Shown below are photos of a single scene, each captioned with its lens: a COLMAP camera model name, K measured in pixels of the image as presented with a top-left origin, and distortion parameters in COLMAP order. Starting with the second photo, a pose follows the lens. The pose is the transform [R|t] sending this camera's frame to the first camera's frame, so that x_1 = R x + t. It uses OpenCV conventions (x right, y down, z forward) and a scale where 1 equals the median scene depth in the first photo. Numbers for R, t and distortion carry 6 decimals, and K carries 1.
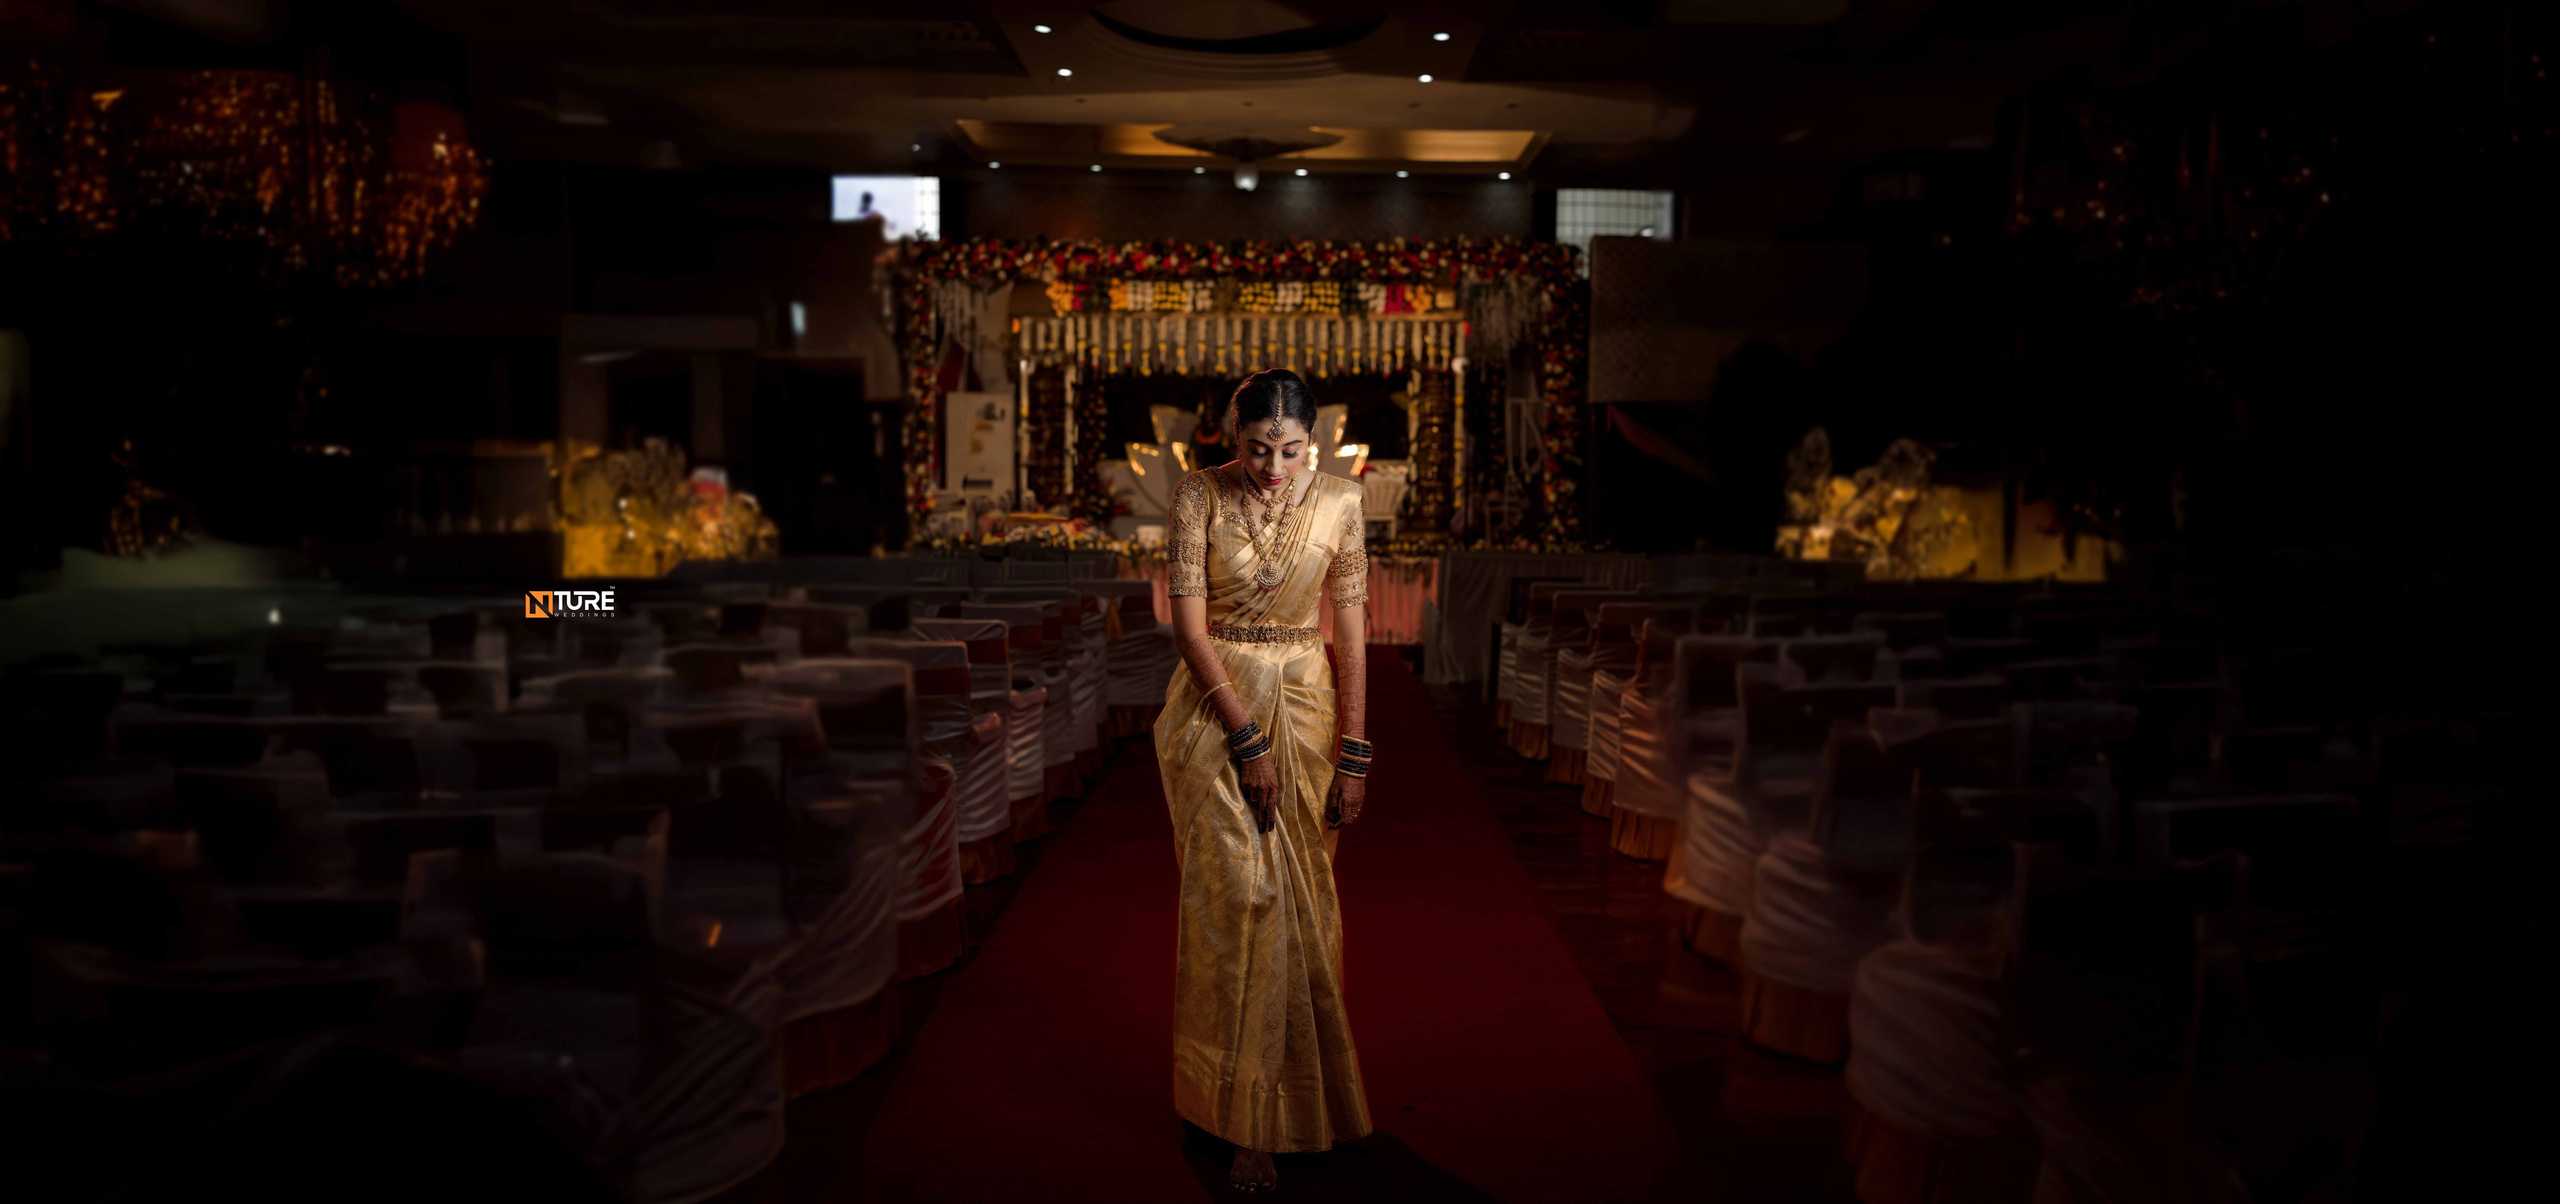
lens RADIAL K [[1718.1, 0, 1280.0], [0, 1718.1, 602.0], [0, 0, 1]] dist [0.001537, 0.000251]
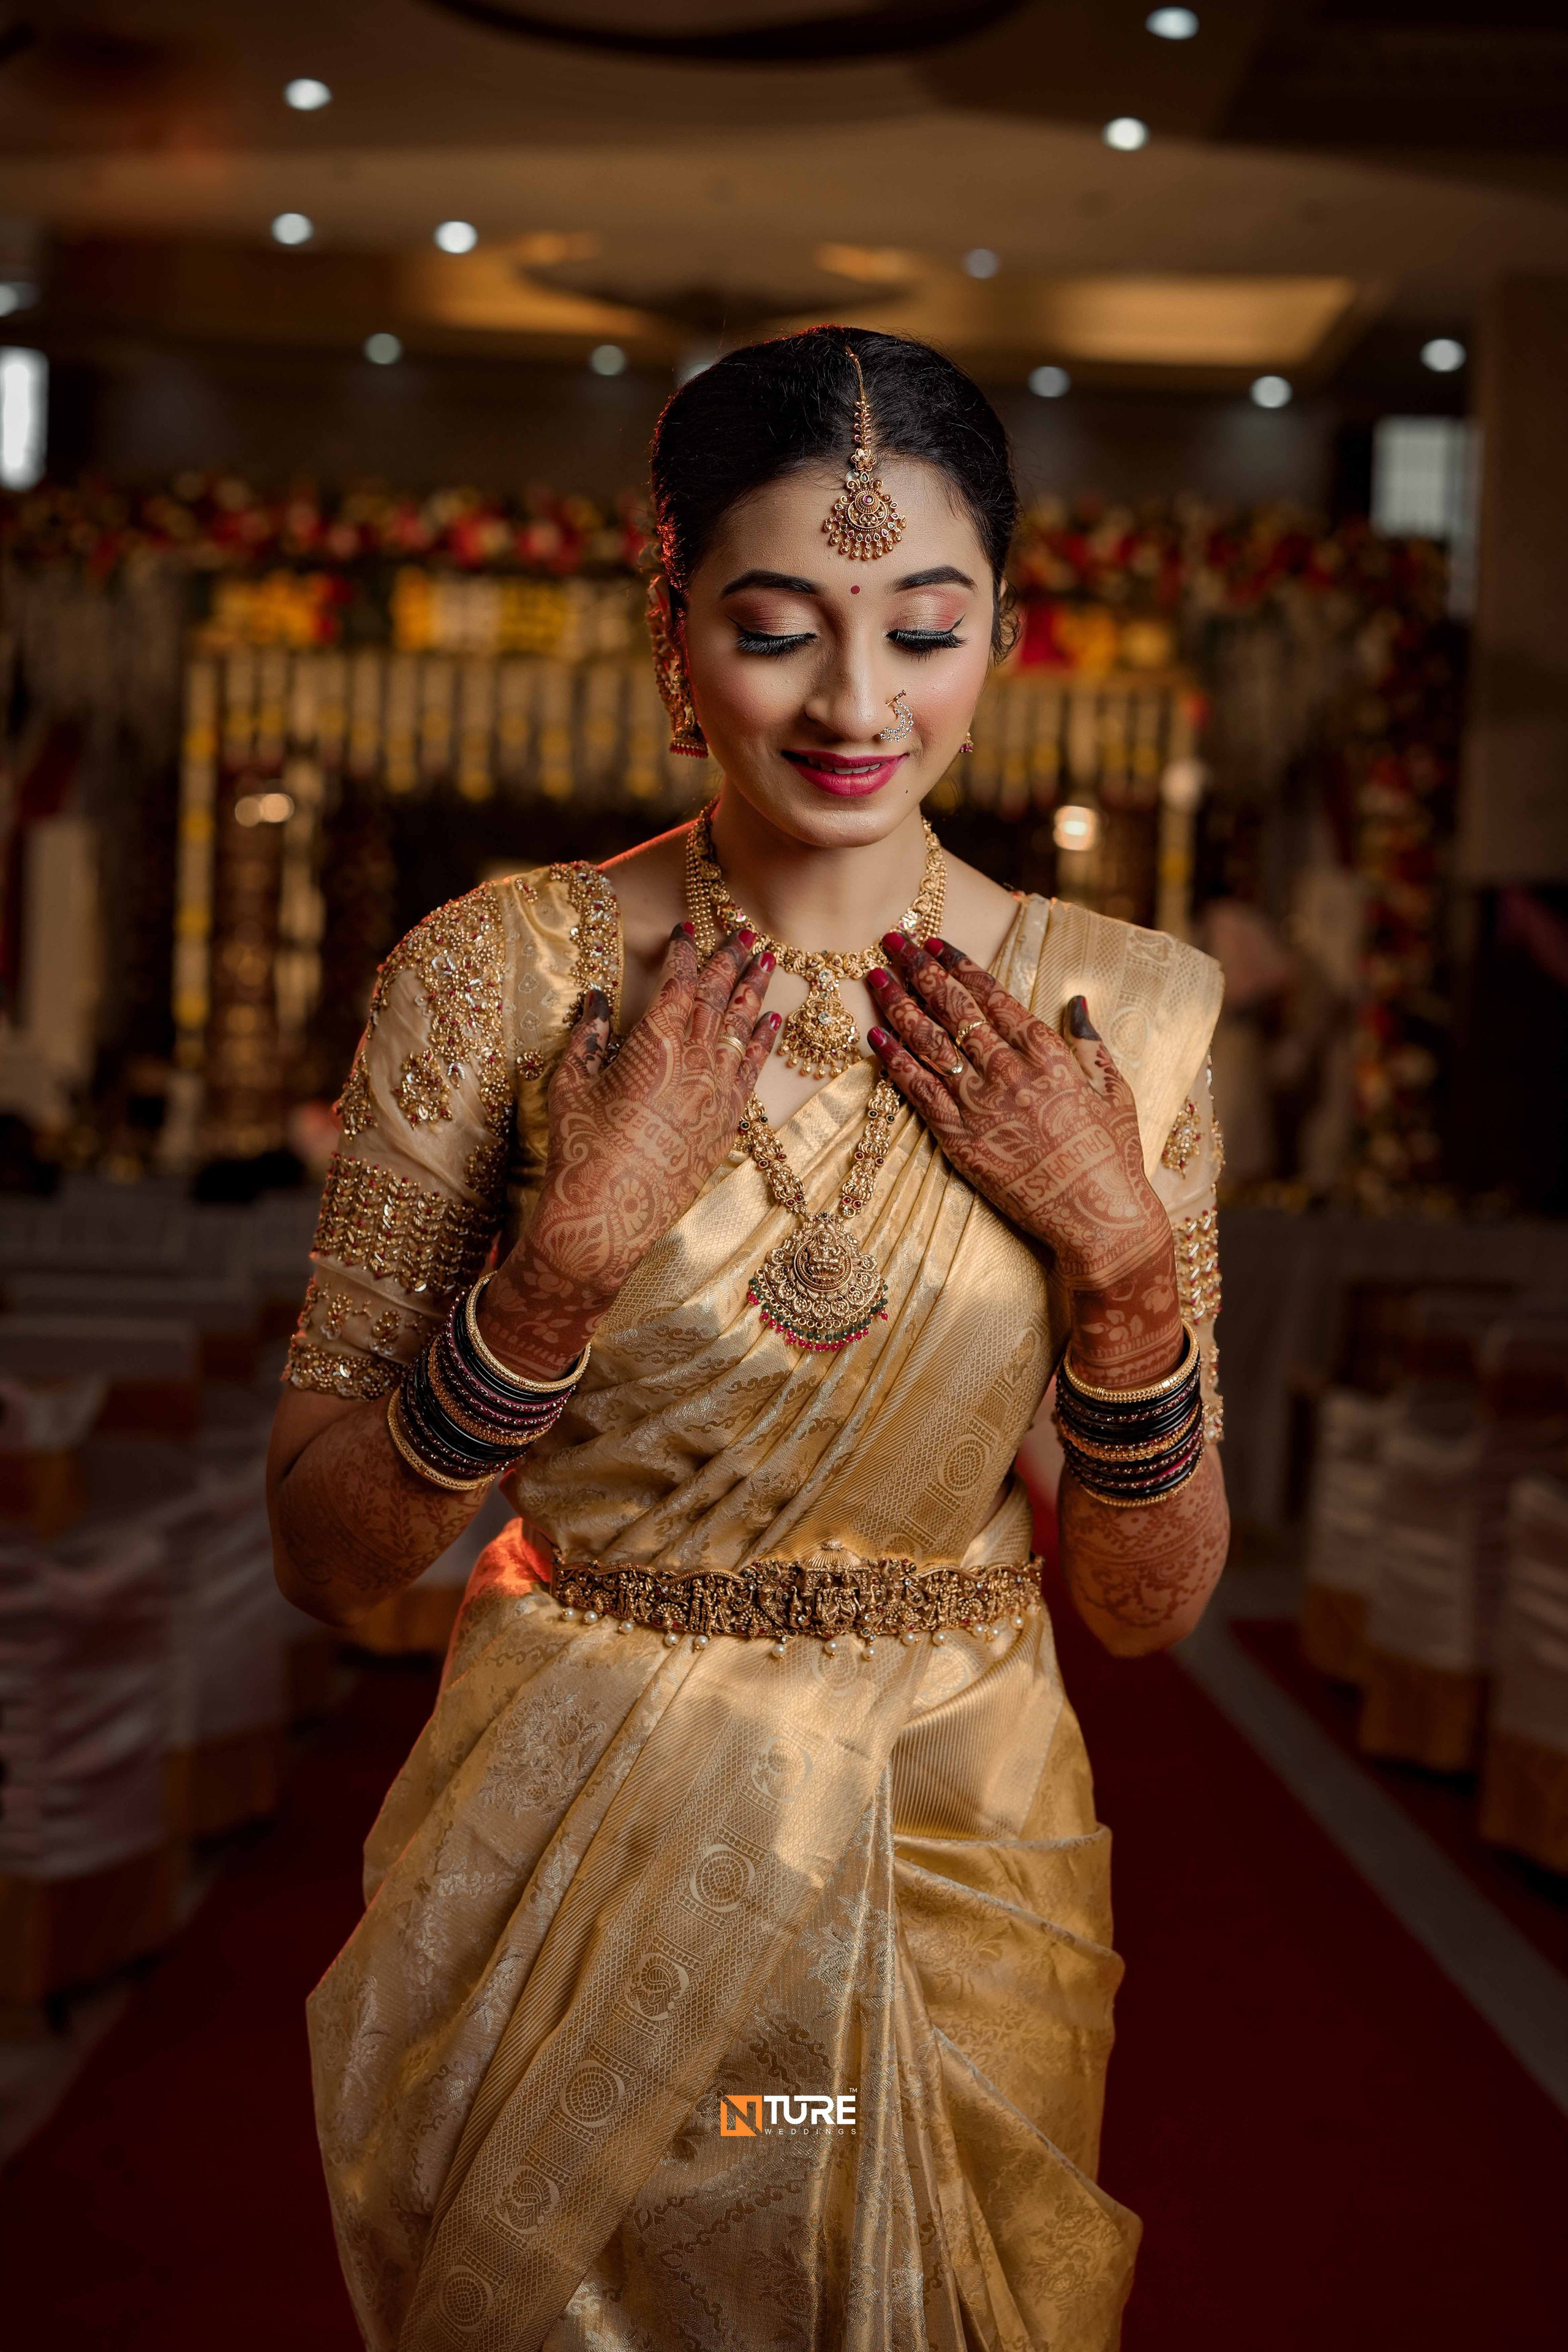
lens RADIAL K [[3318.5, 0, 821.3], [0, 3318.5, 1179.9], [0, 0, 1]] dist [0.009213, 0.049463]
pose [[0.999386, 0.027023, 0.022290, -0.004552], [-0.026266, 0.999091, -0.033589, -0.004973], [-0.023177, 0.032983, 0.999187, 0.141763]]
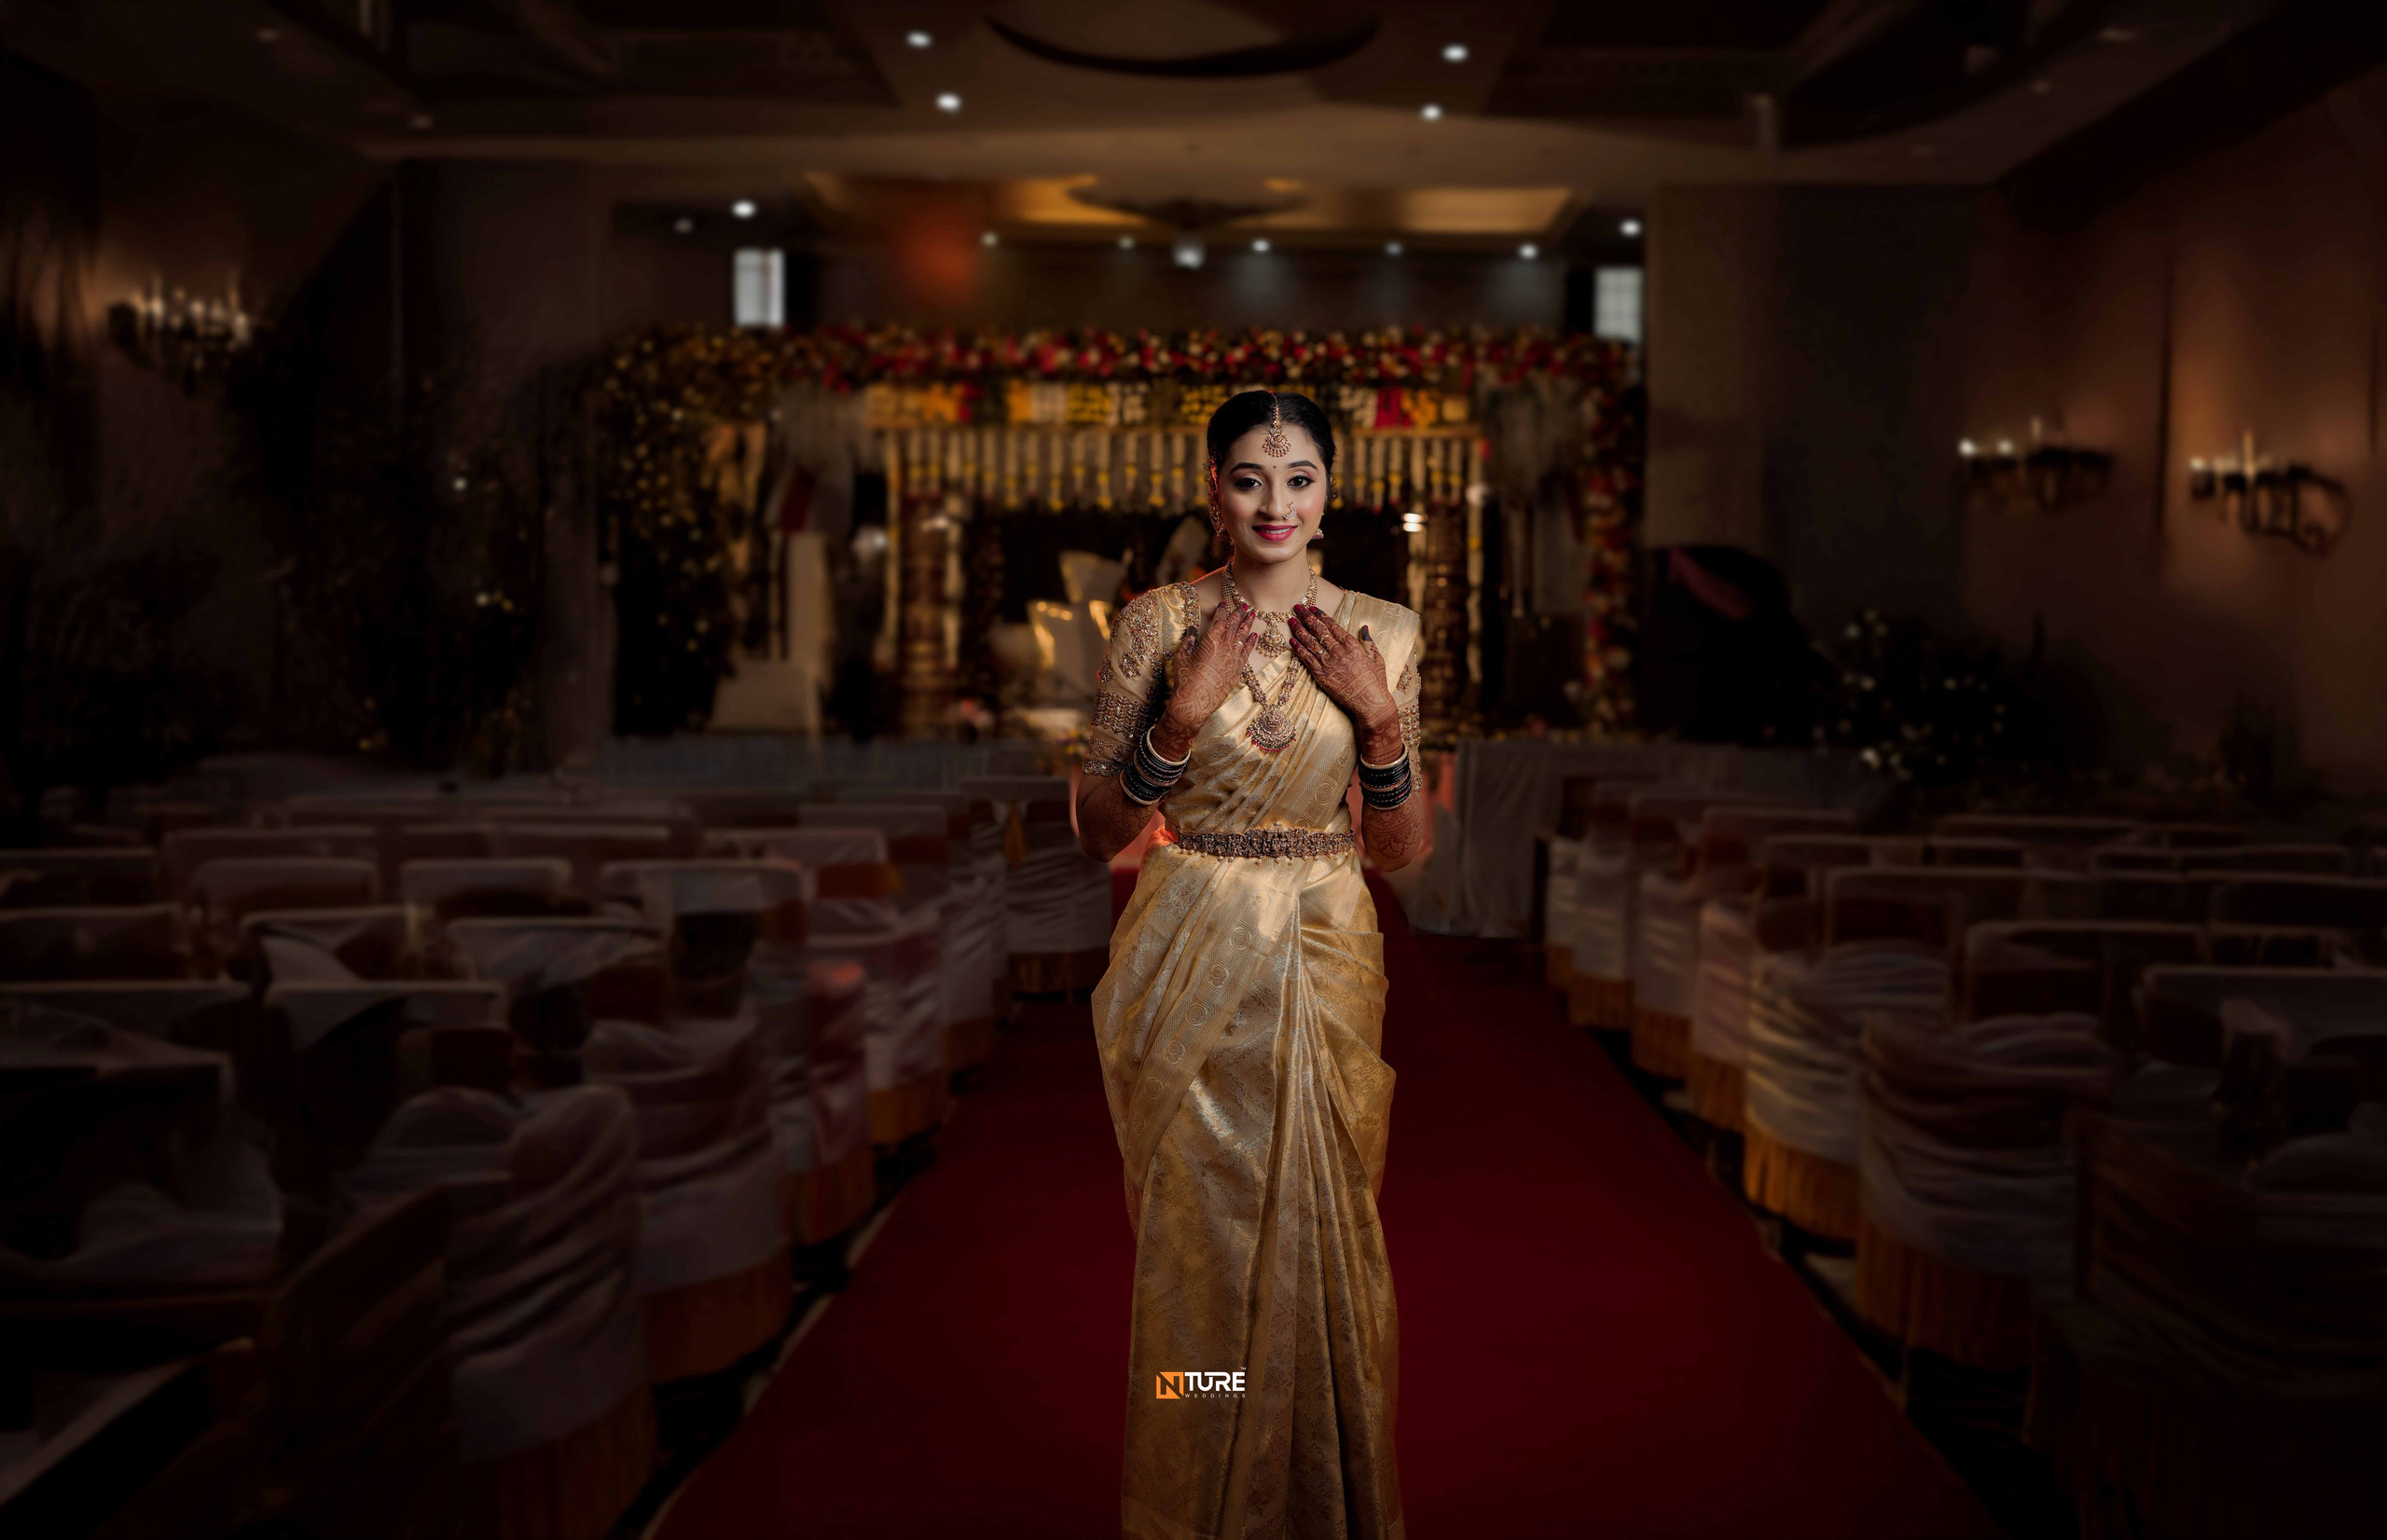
lens RADIAL K [[2173.0, 0, 1267.0], [0, 2173.0, 764.1], [0, 0, 1]] dist [0.018149, 0.001477]
pose [[0.999768, 0.000312, 0.021536, -0.006583], [0.000214, 0.999703, -0.024388, 0.002279], [-0.021537, 0.024387, 0.999471, 0.054504]]
